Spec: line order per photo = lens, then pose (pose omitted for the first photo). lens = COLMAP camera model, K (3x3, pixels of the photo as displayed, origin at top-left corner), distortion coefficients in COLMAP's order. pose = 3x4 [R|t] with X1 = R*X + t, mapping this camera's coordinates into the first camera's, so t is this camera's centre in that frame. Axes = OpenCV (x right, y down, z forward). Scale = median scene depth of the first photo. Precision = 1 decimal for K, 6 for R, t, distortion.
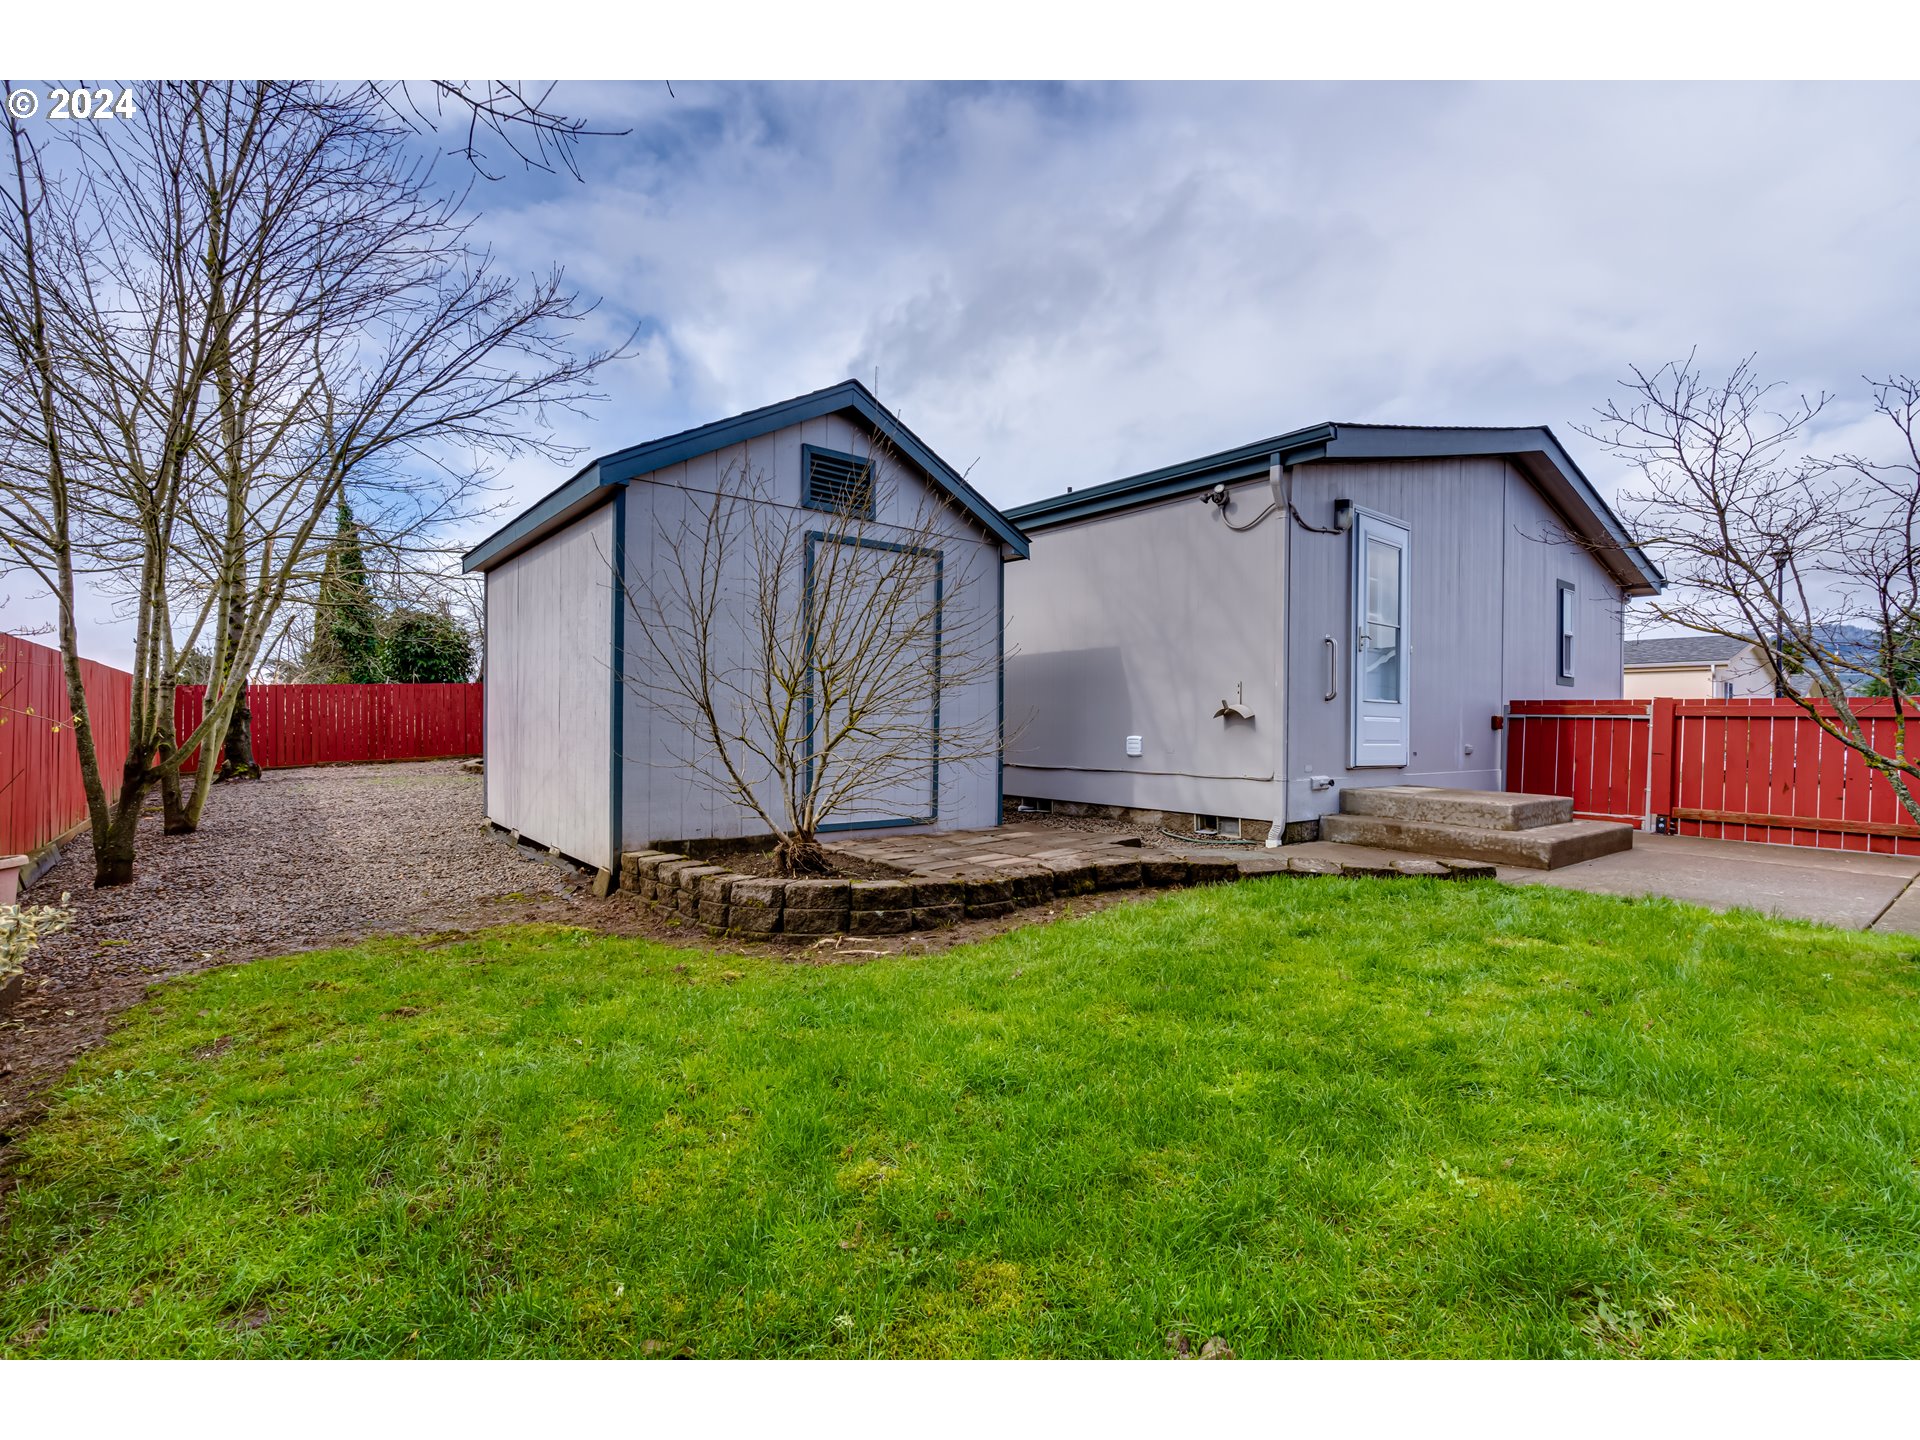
lens RADIAL K [[874.9, 0, 957.4], [0, 874.9, 723.5], [0, 0, 1]] dist [-0.000732, 0.000564]
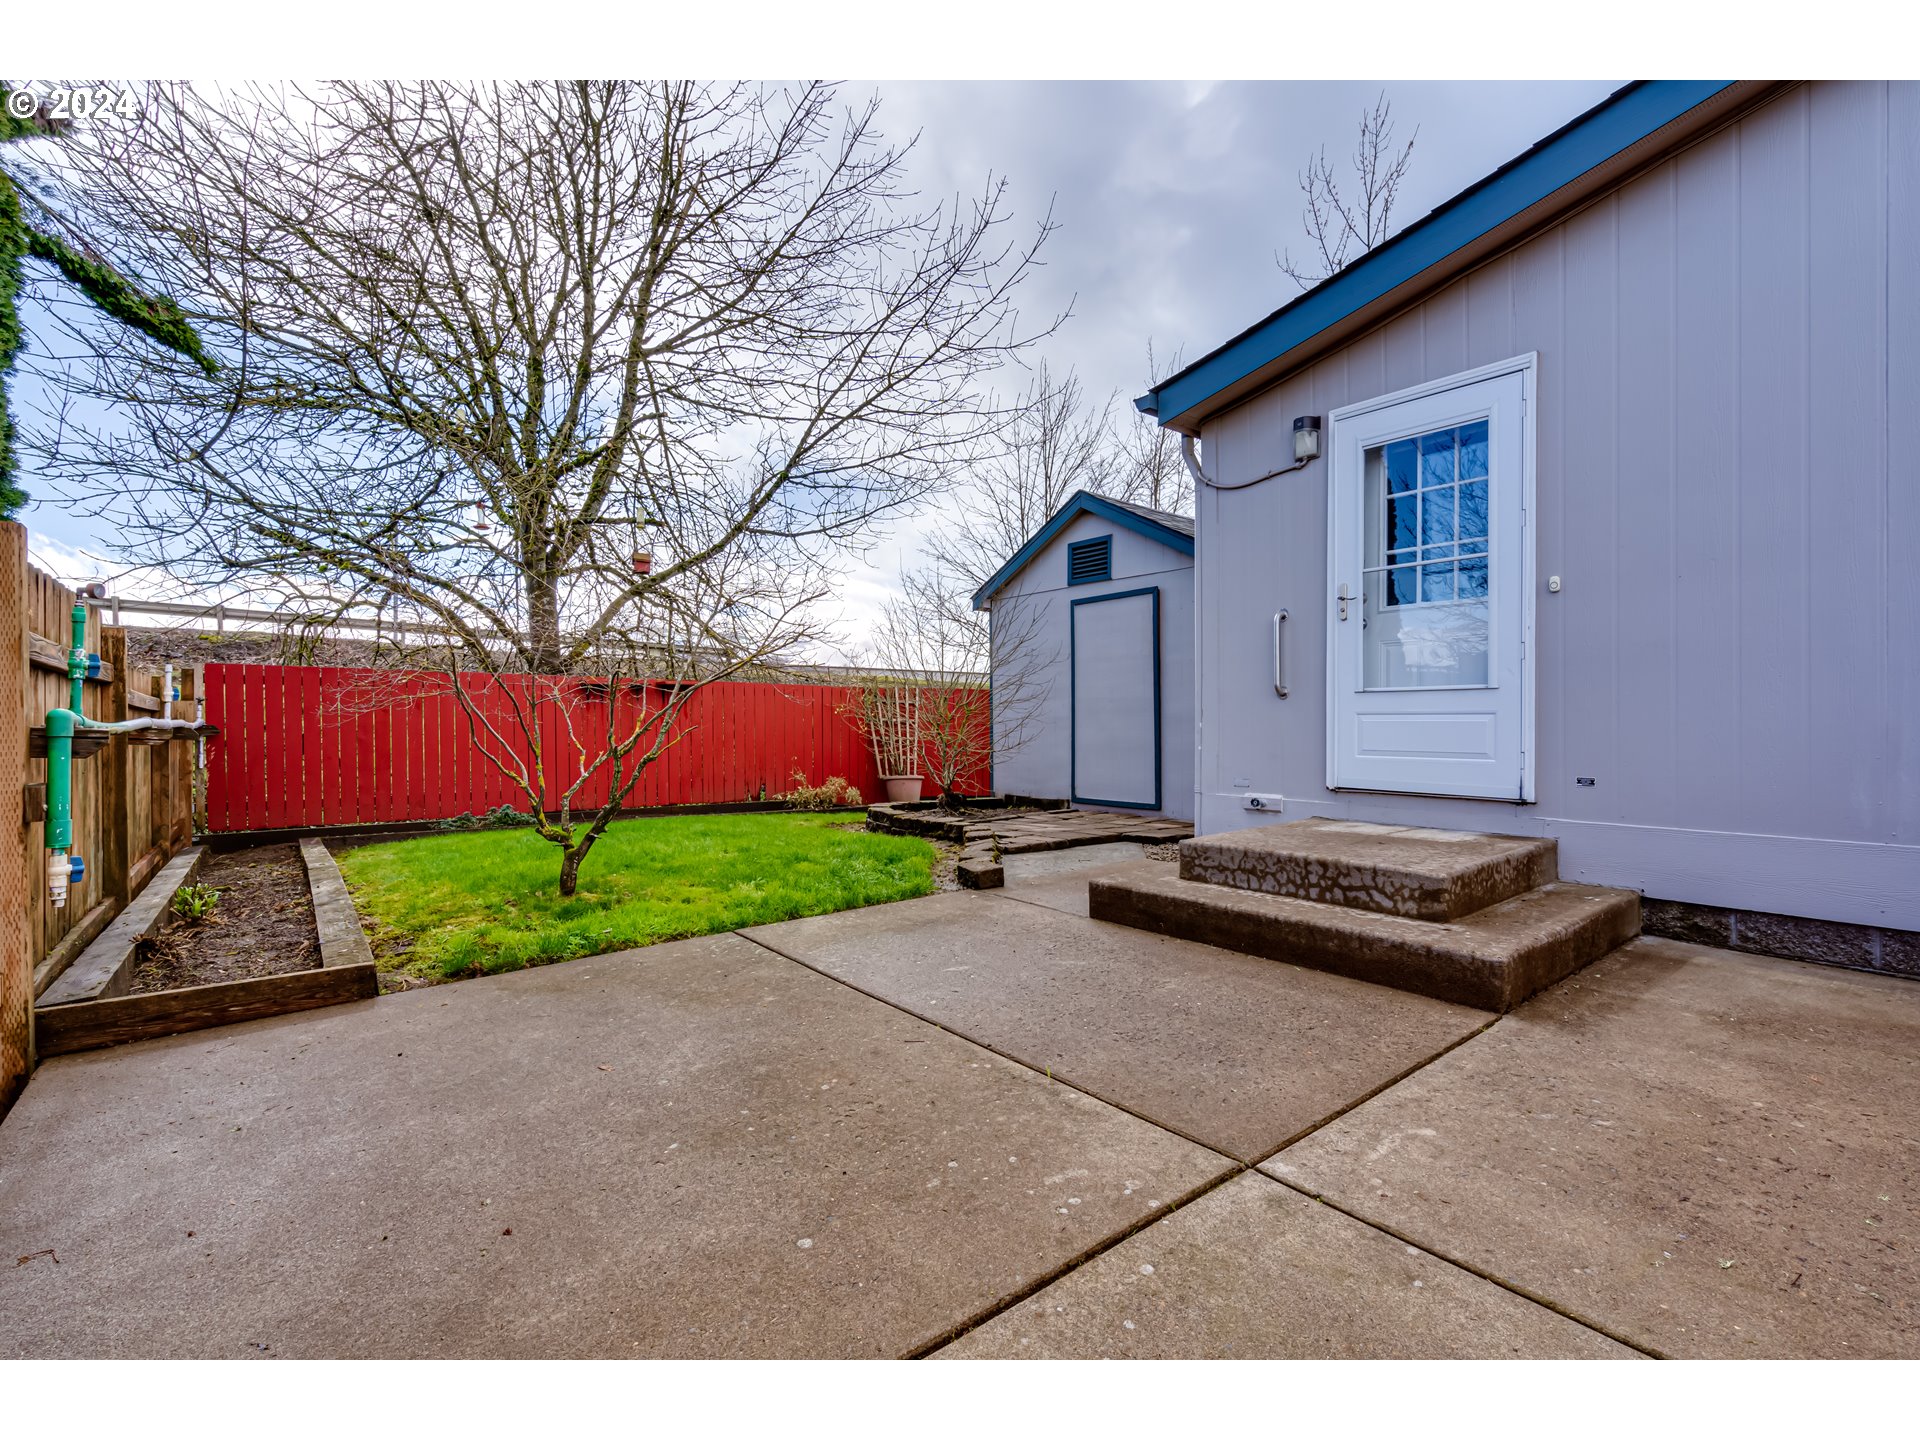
lens RADIAL K [[874.9, 0, 957.4], [0, 874.9, 723.5], [0, 0, 1]] dist [-0.000732, 0.000564]
pose [[-0.025489, -0.008087, -0.999642, 1.322190], [0.000433, 0.999967, -0.008100, 0.004630], [0.999675, -0.000640, -0.025484, 0.828623]]
